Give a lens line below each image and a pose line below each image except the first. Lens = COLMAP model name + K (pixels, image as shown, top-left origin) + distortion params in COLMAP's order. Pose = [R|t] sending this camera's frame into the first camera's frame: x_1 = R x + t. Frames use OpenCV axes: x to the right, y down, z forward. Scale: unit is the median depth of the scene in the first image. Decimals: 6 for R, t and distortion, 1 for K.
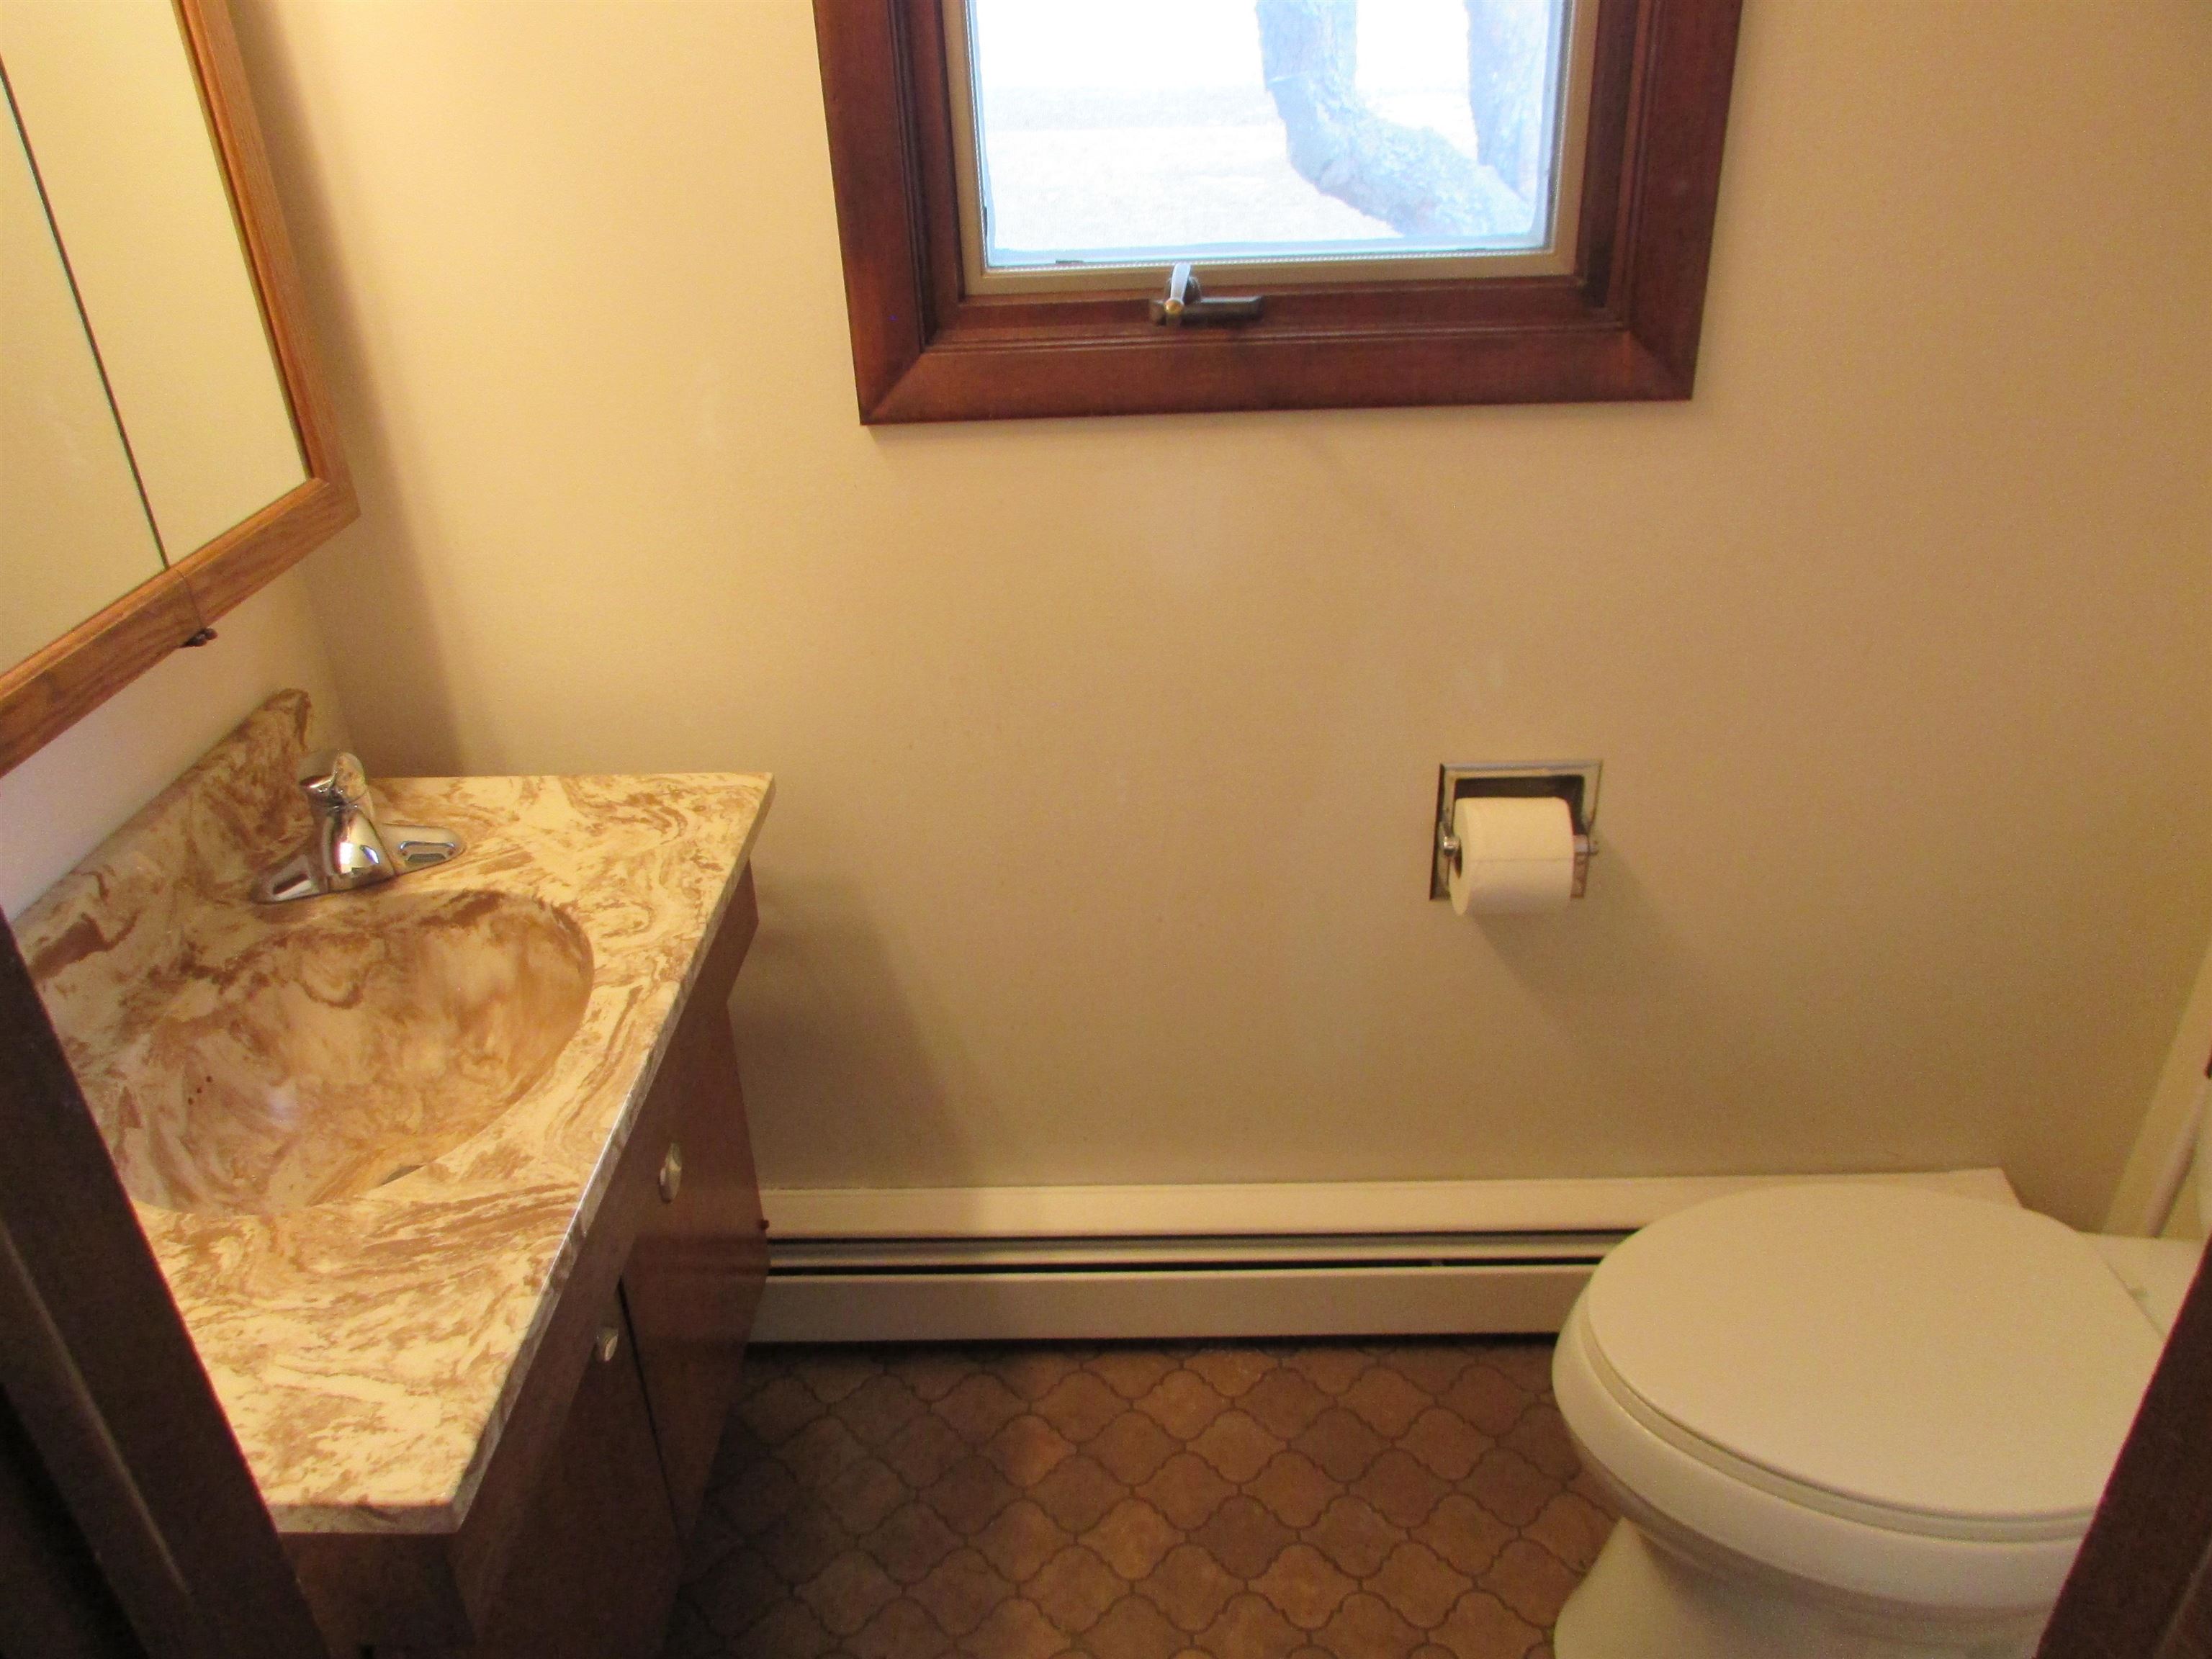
lens RADIAL K [[1589.3, 0, 1106.0], [0, 1589.3, 829.5], [0, 0, 1]] dist [0.000507, 0.000179]
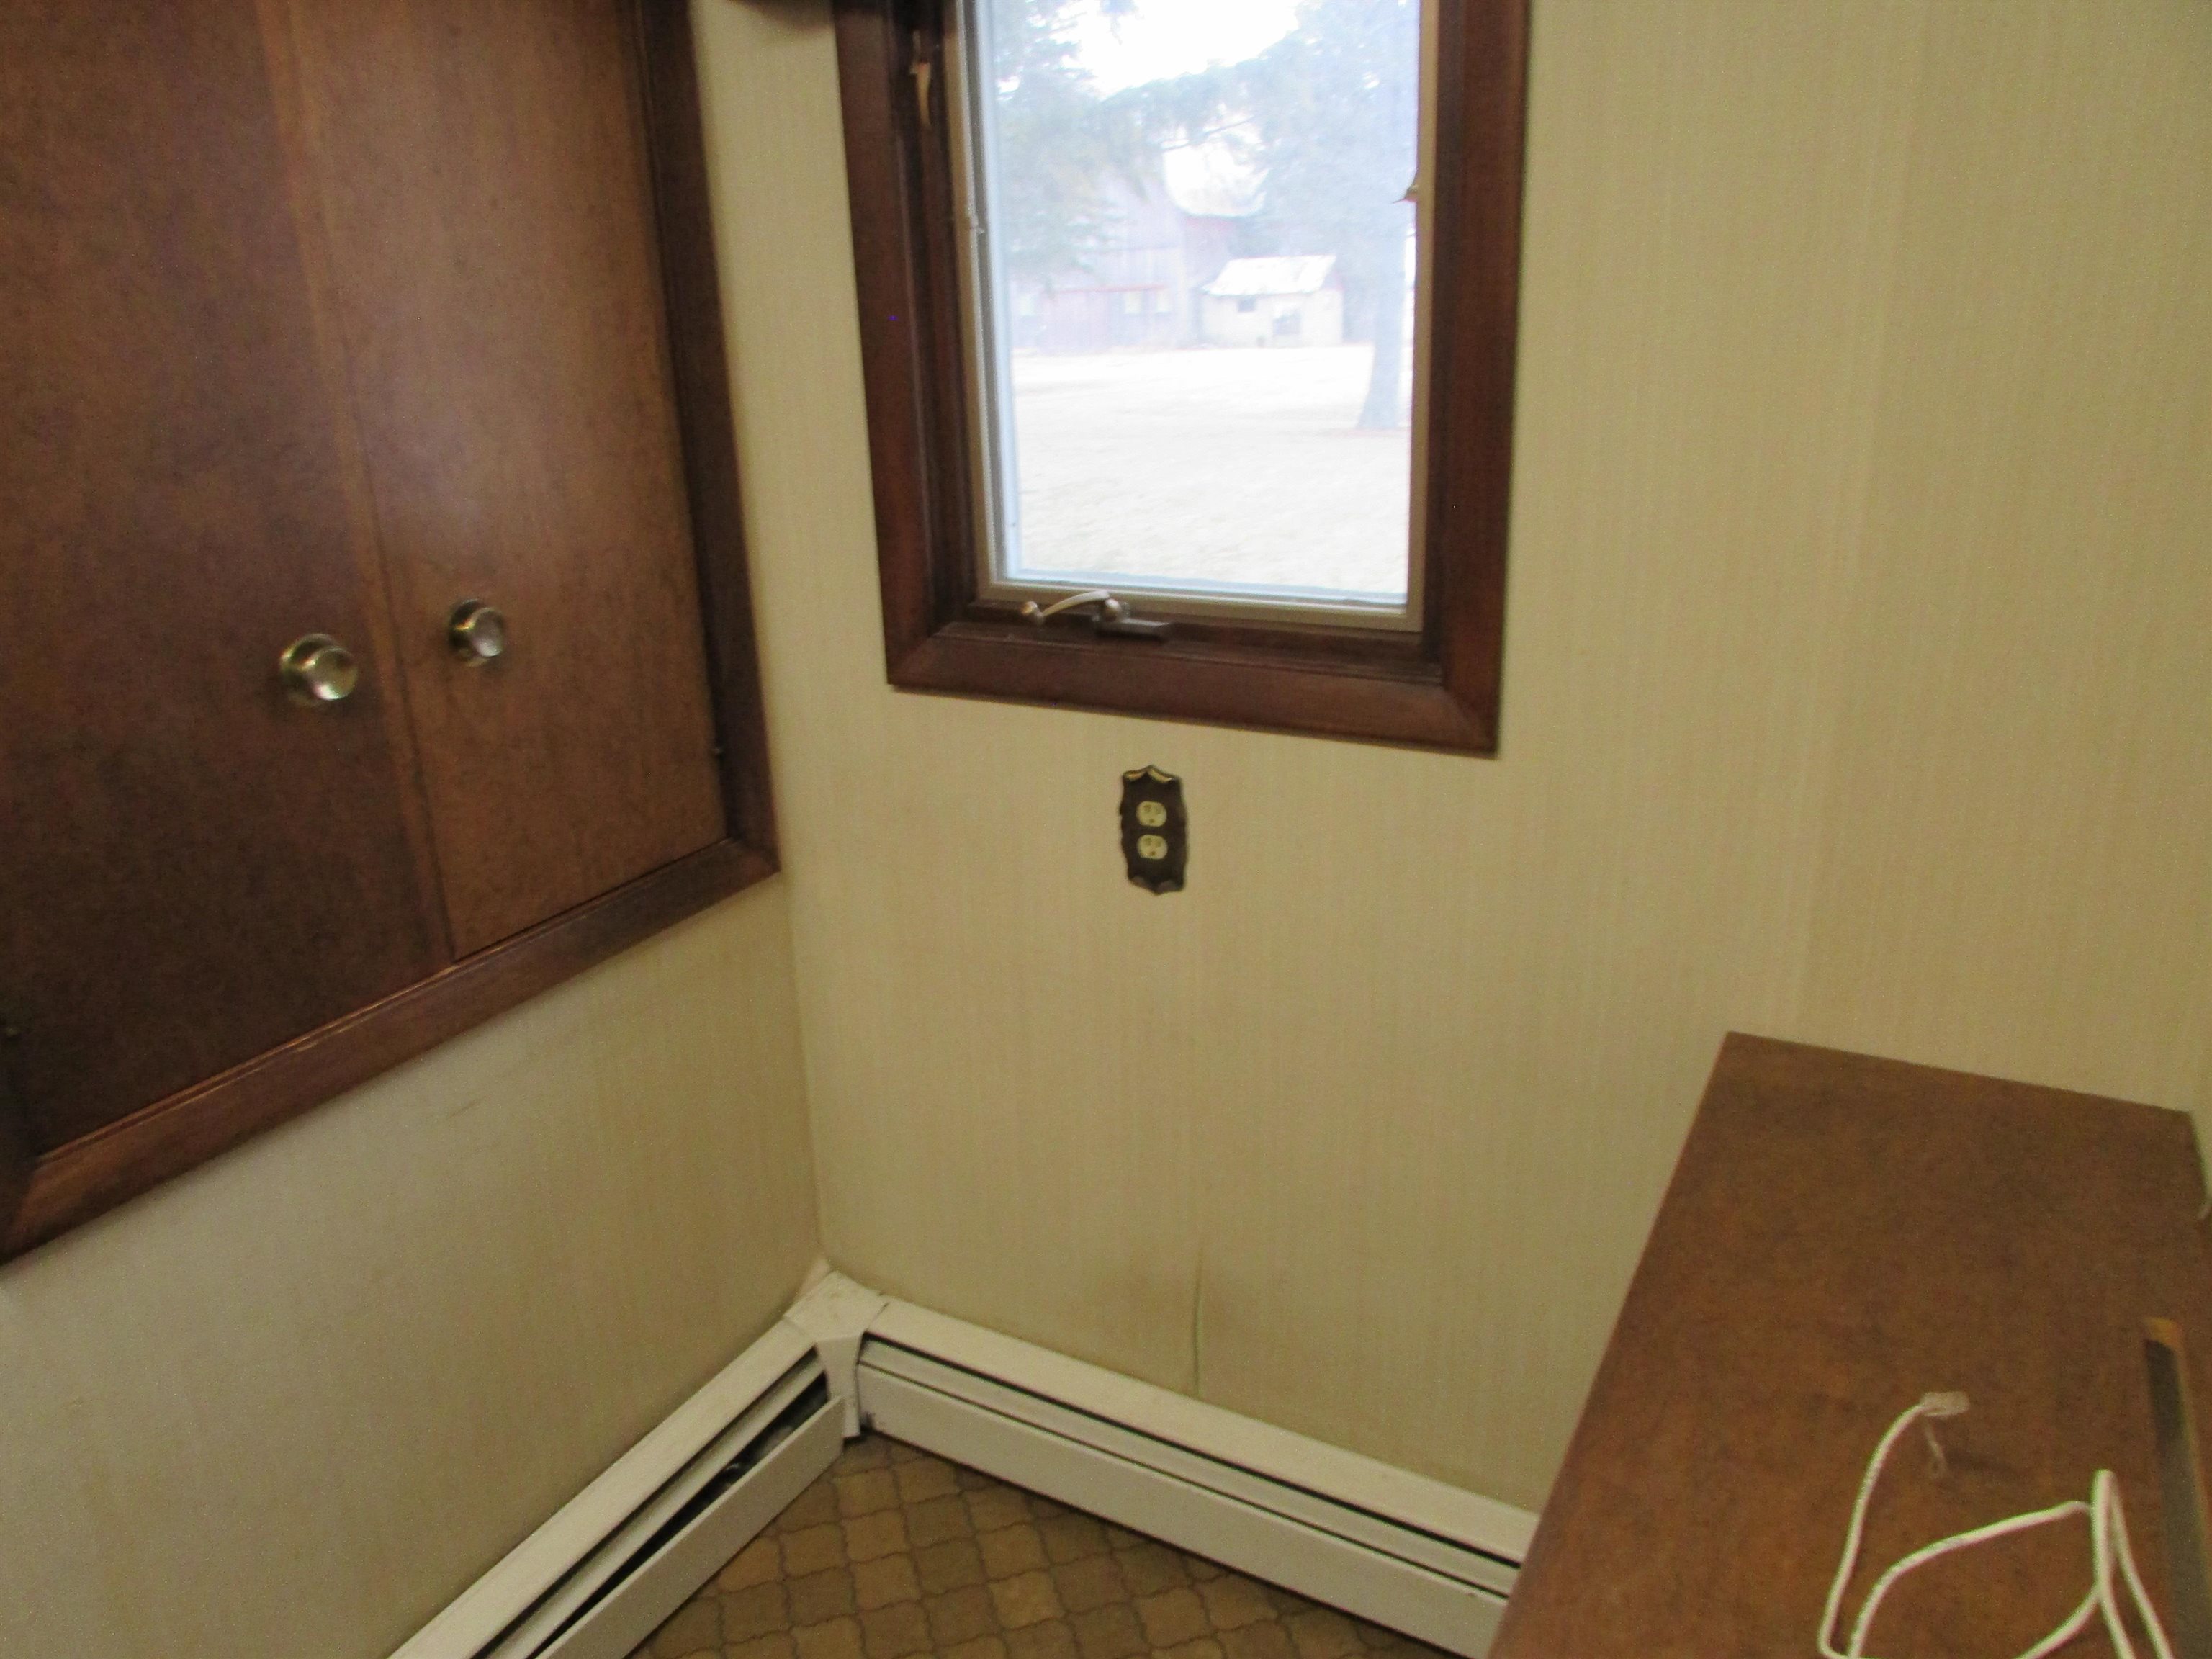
lens RADIAL K [[1589.3, 0, 1106.0], [0, 1589.3, 829.5], [0, 0, 1]] dist [0.000507, 0.000179]
pose [[0.881842, 0.159894, -0.443608, 0.628457], [-0.227365, 0.968353, -0.102943, -0.041181], [0.413109, 0.191640, 0.890289, -0.092235]]
